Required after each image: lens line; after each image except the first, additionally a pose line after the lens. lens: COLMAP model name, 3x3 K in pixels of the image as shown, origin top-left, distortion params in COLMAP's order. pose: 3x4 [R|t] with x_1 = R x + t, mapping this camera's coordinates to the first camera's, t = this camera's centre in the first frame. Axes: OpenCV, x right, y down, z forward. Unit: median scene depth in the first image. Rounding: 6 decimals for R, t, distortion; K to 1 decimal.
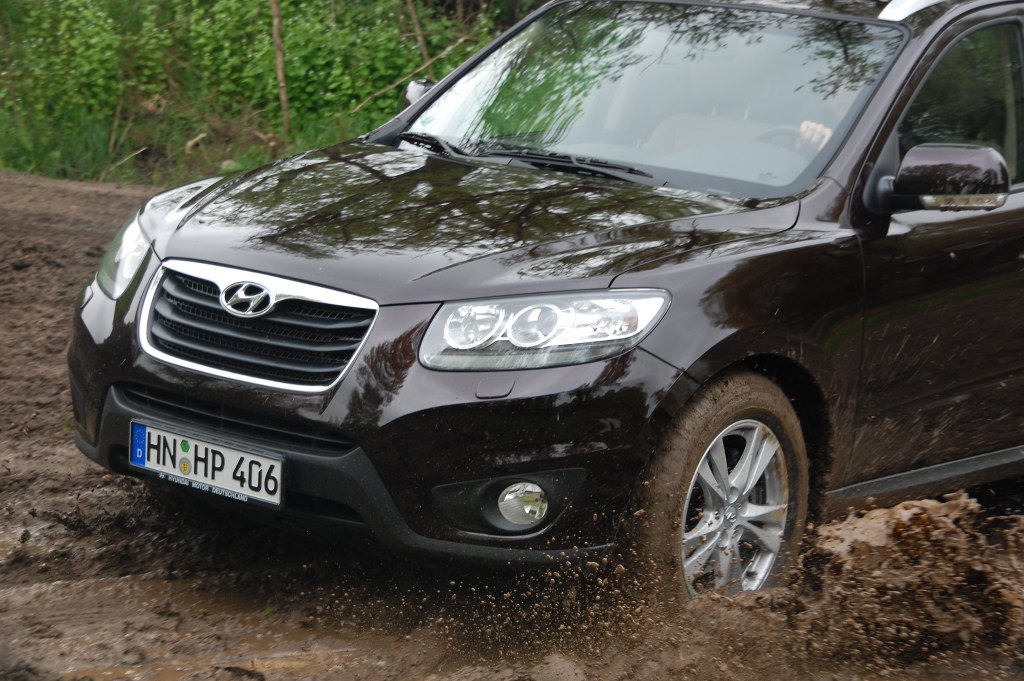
lens RADIAL K [[2475.6, 0, 512.0], [0, 2475.6, 340.5], [0, 0, 1]] dist [0.583659, 0.124357]
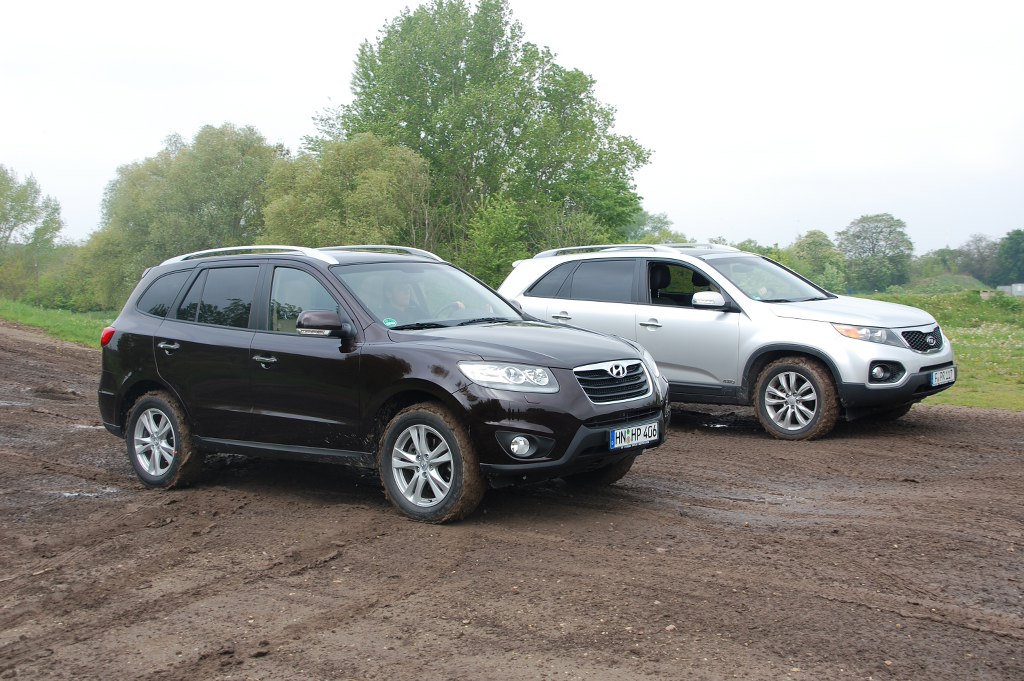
lens RADIAL K [[1229.3, 0, 512.0], [0, 1229.3, 340.5], [0, 0, 1]] dist [0.043515, 0.049166]
pose [[-0.001981, -0.112729, 0.993624, -1.353248], [0.197934, 0.973923, 0.110889, -0.207971], [-0.980213, 0.196891, 0.020384, 1.077407]]
